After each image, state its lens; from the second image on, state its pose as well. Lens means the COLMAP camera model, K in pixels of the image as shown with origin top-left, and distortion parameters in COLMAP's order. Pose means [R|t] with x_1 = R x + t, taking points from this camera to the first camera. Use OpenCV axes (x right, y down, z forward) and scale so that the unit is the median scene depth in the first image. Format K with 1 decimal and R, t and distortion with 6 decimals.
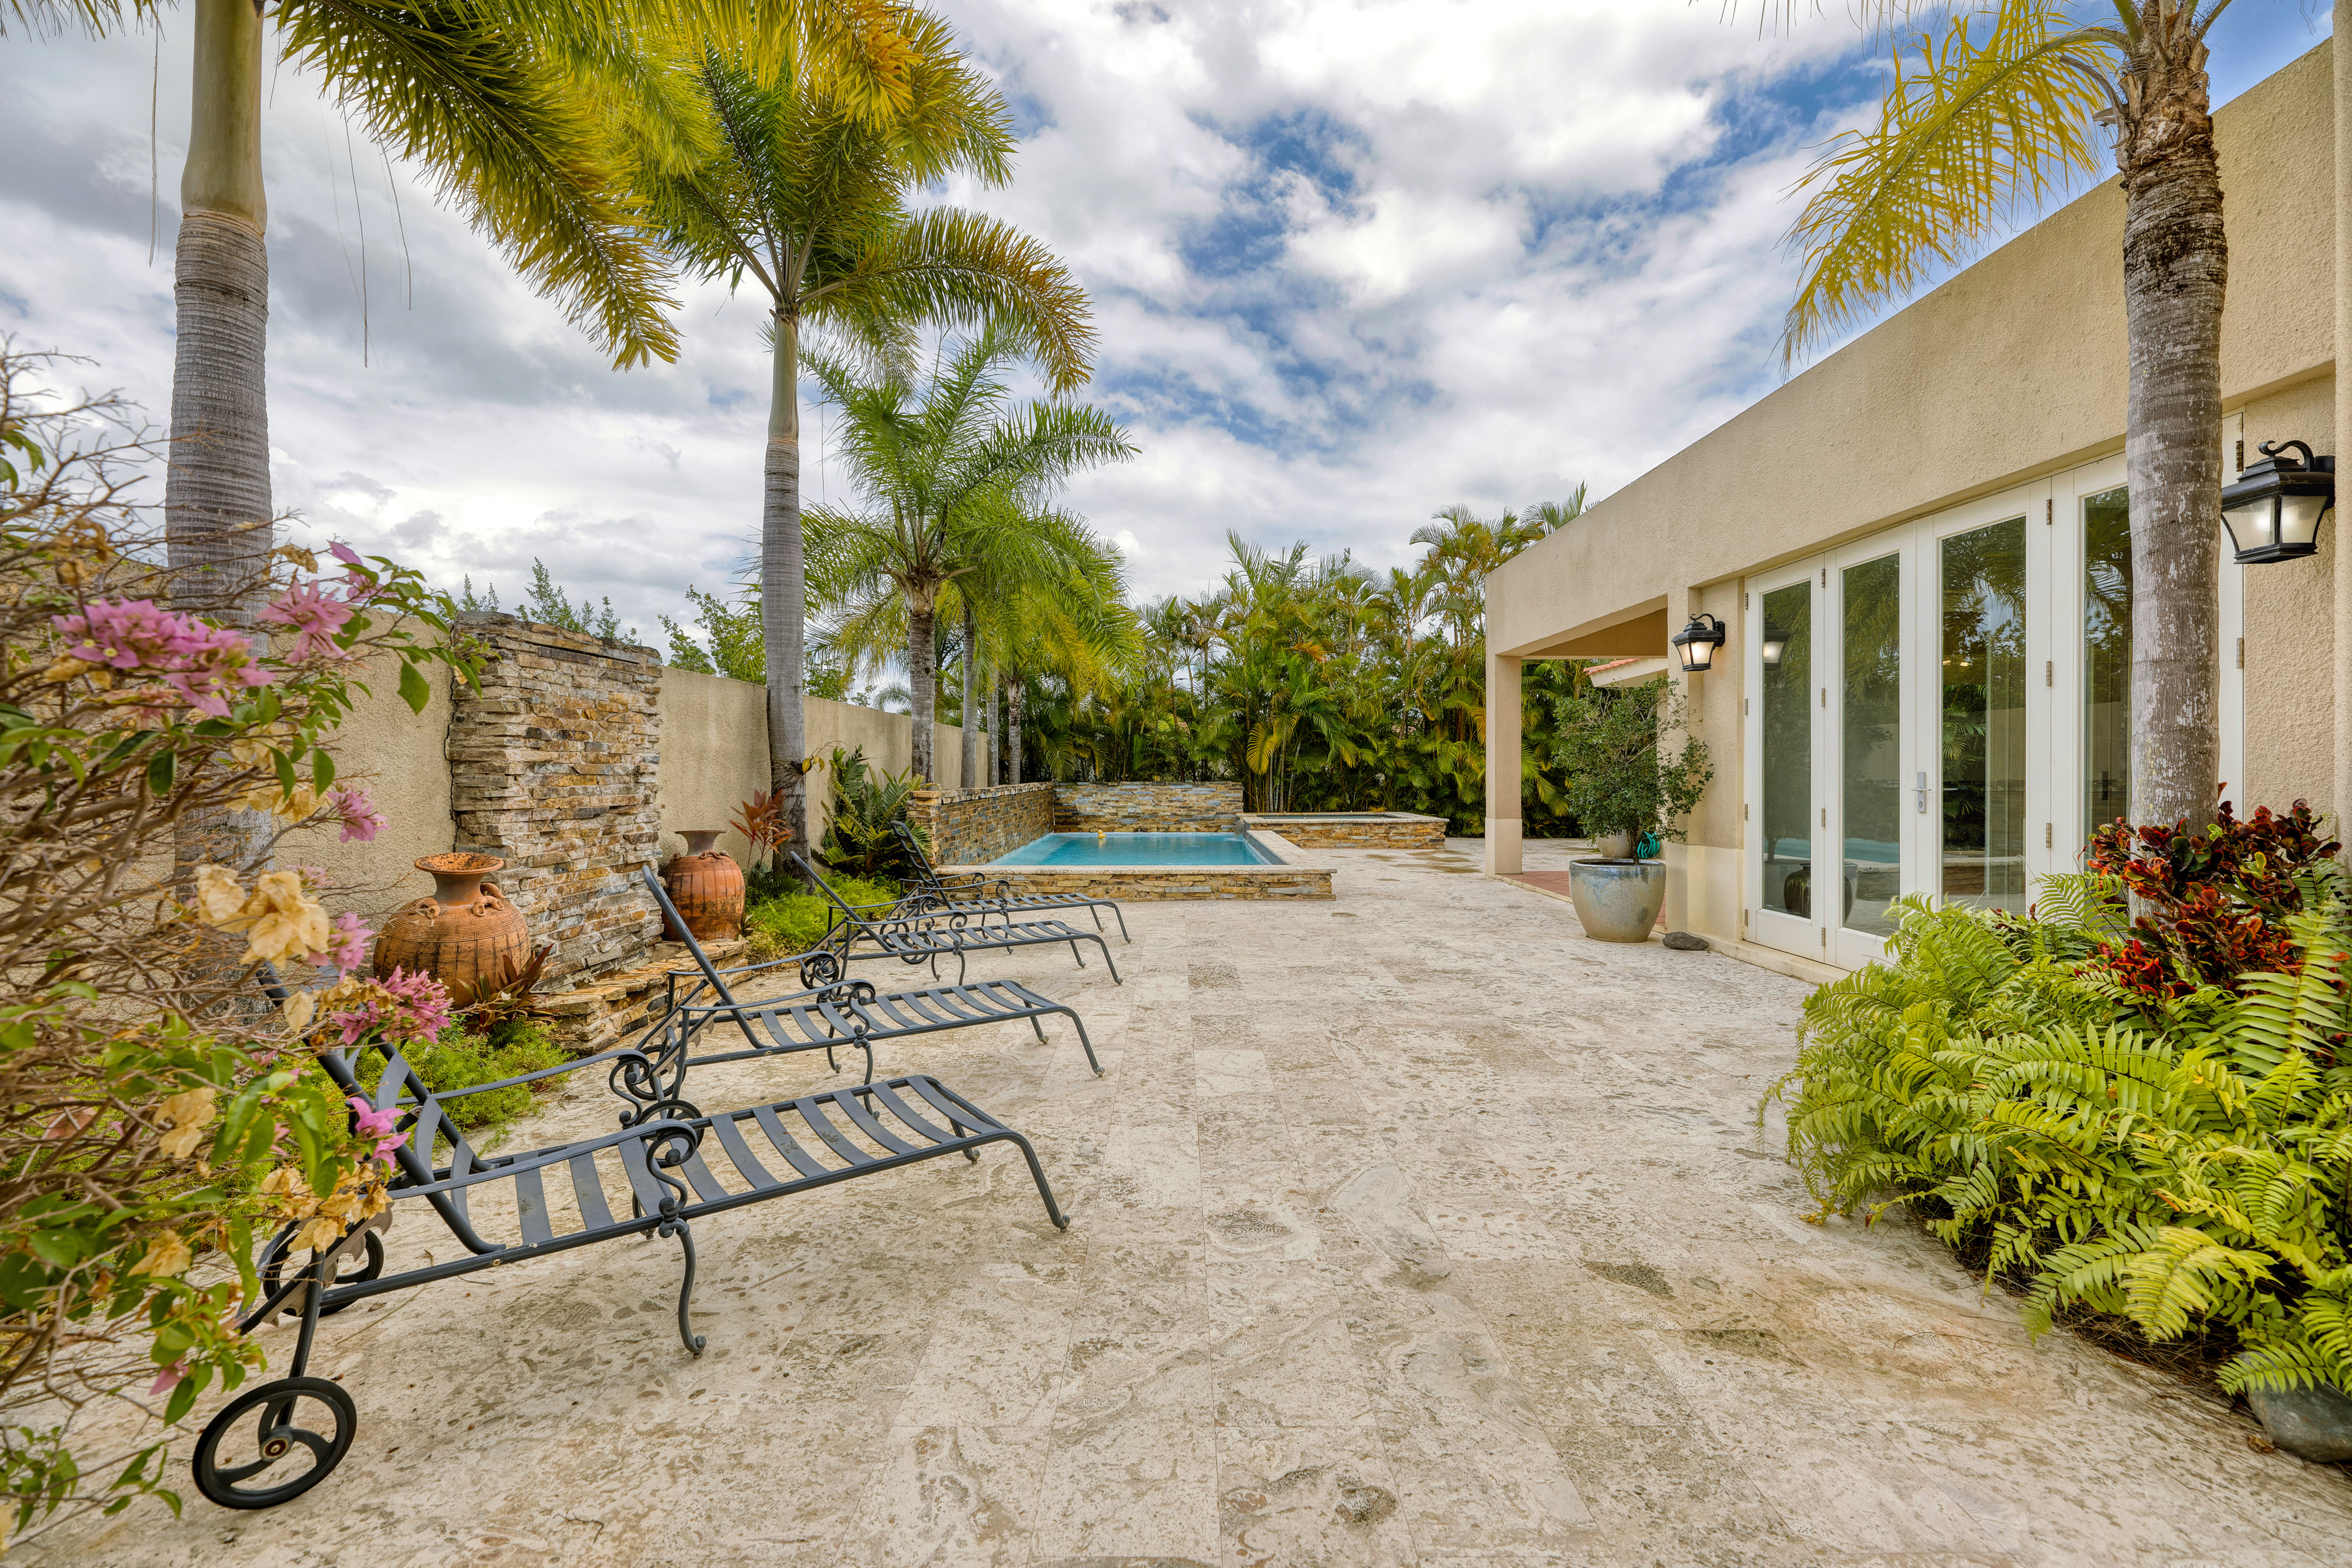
lens RADIAL K [[979.2, 0, 1176.0], [0, 979.2, 784.0], [0, 0, 1]] dist [-0.010069, -0.000004]
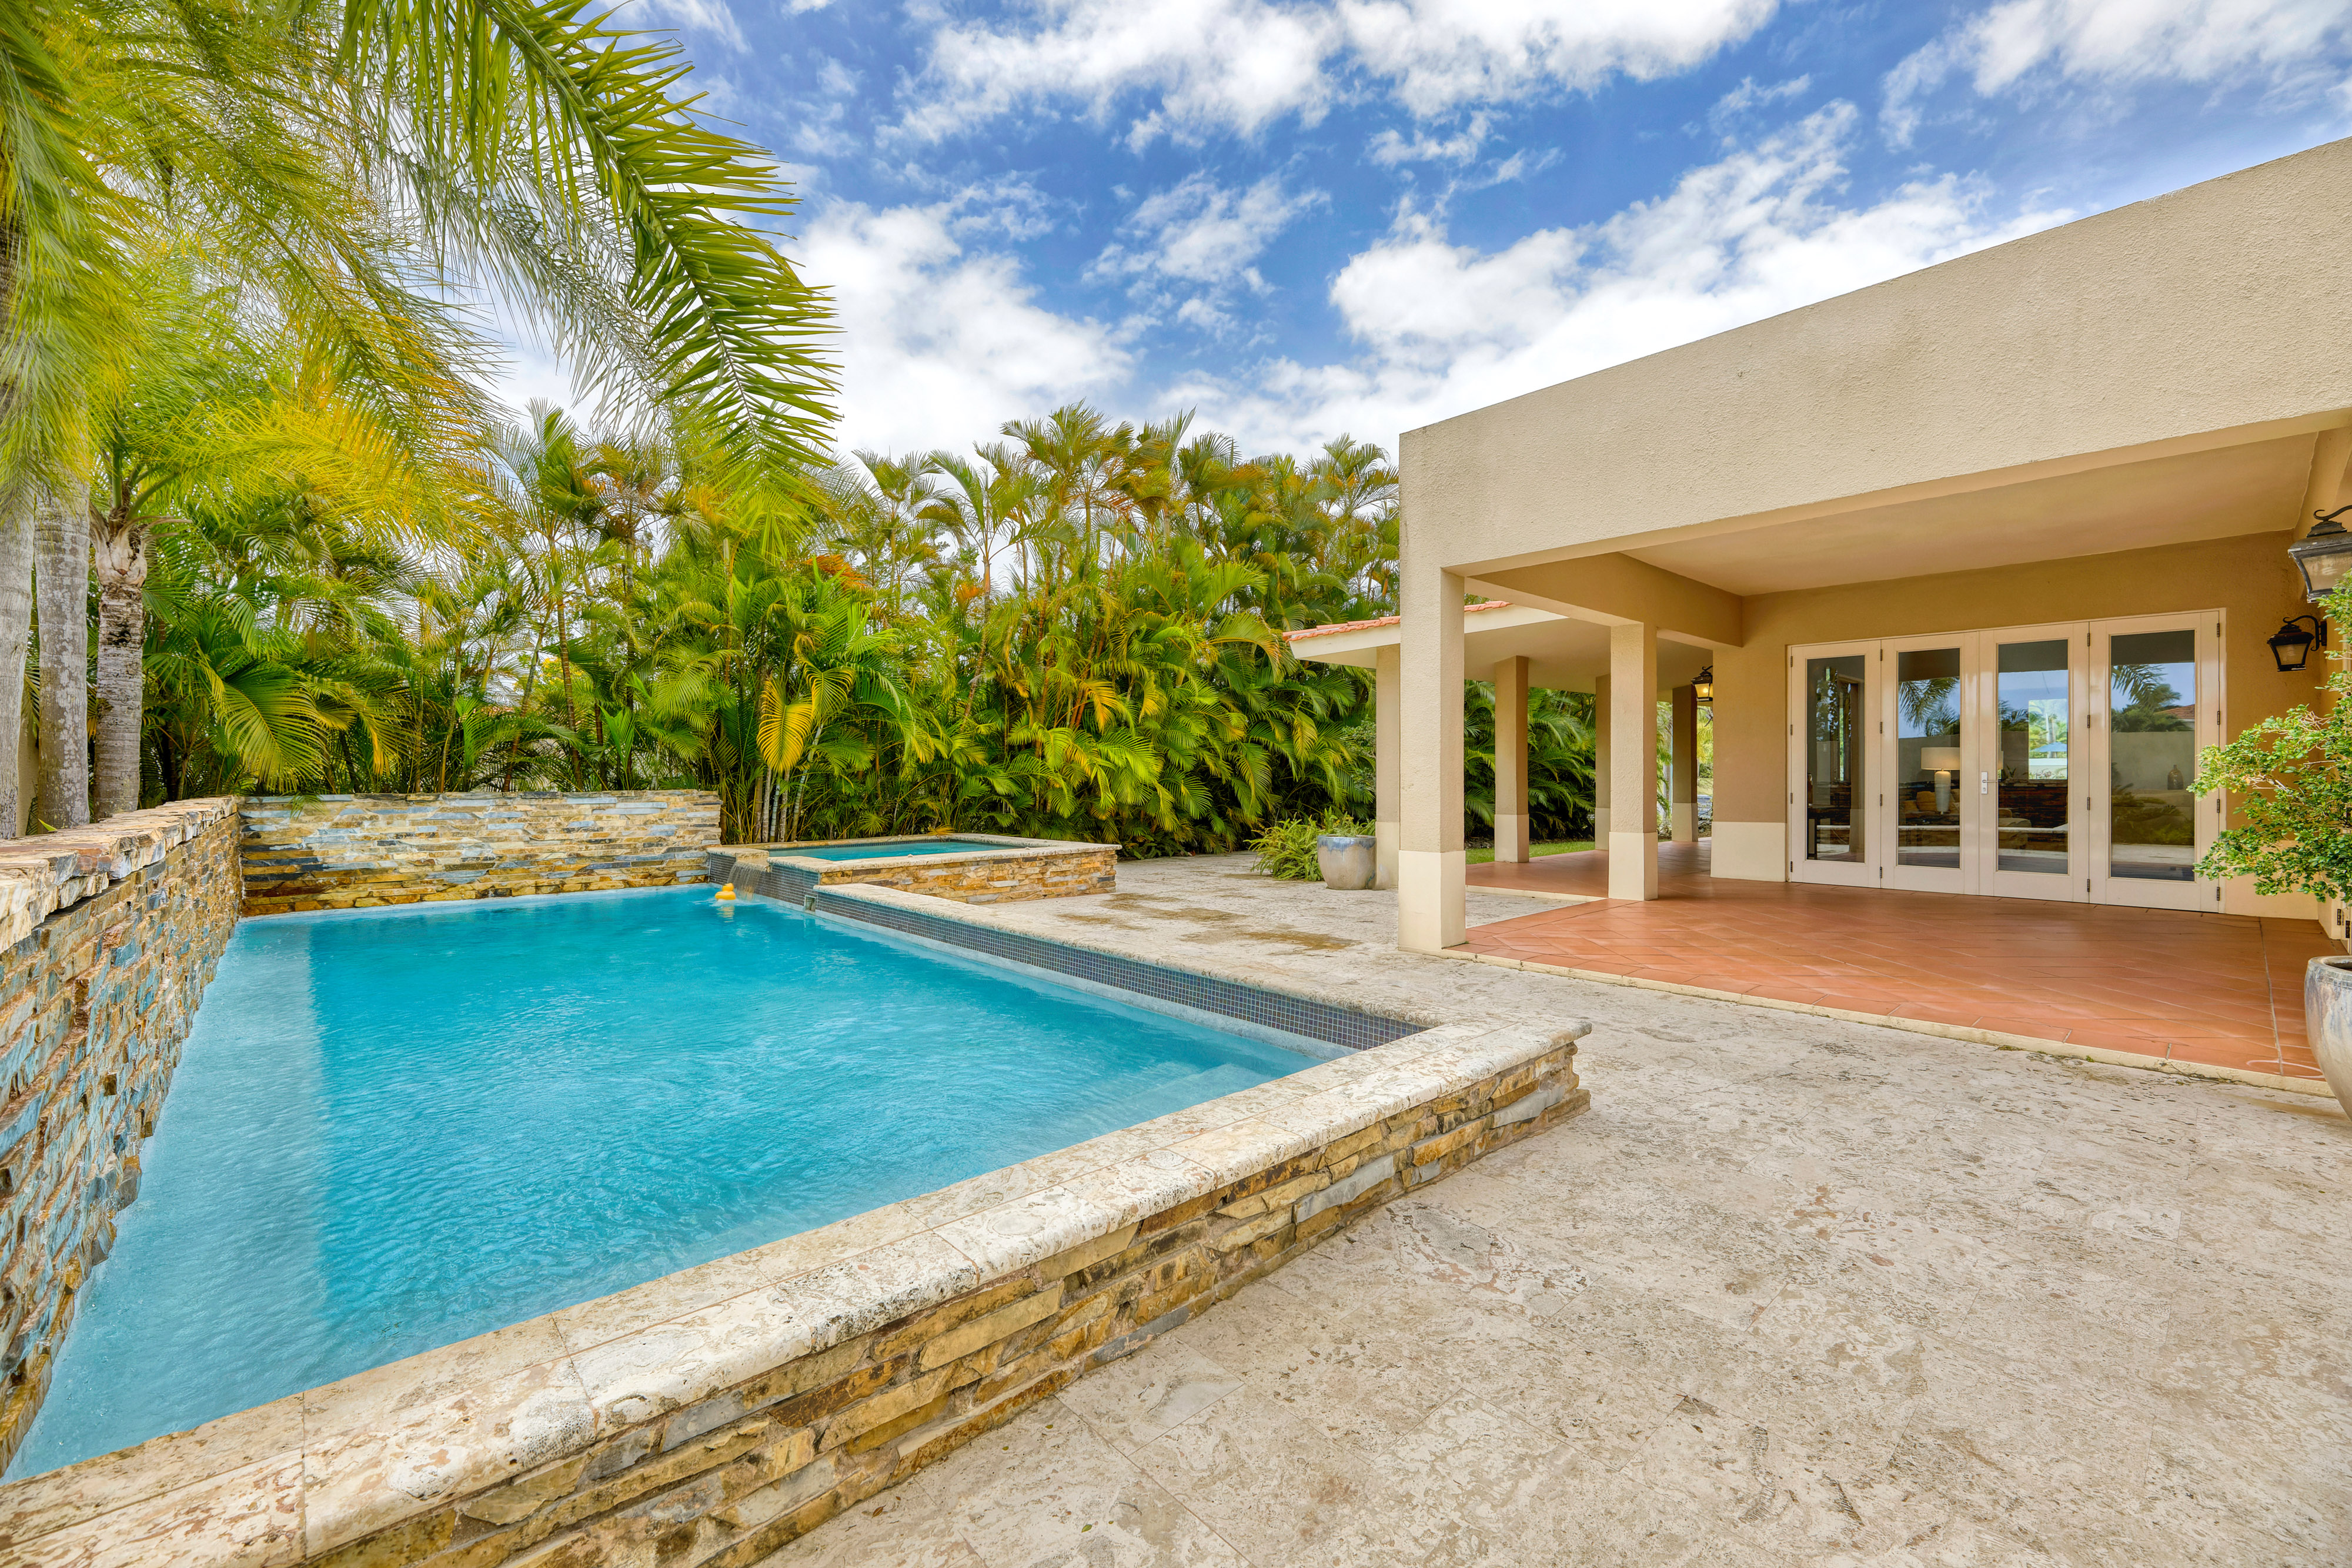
lens RADIAL K [[979.2, 0, 1176.0], [0, 979.2, 784.0], [0, 0, 1]] dist [-0.010069, -0.000004]
pose [[0.738900, -0.009827, 0.673743, -0.110136], [0.009606, 0.999946, 0.004050, -0.004527], [-0.673746, 0.003479, 0.738954, 0.435622]]
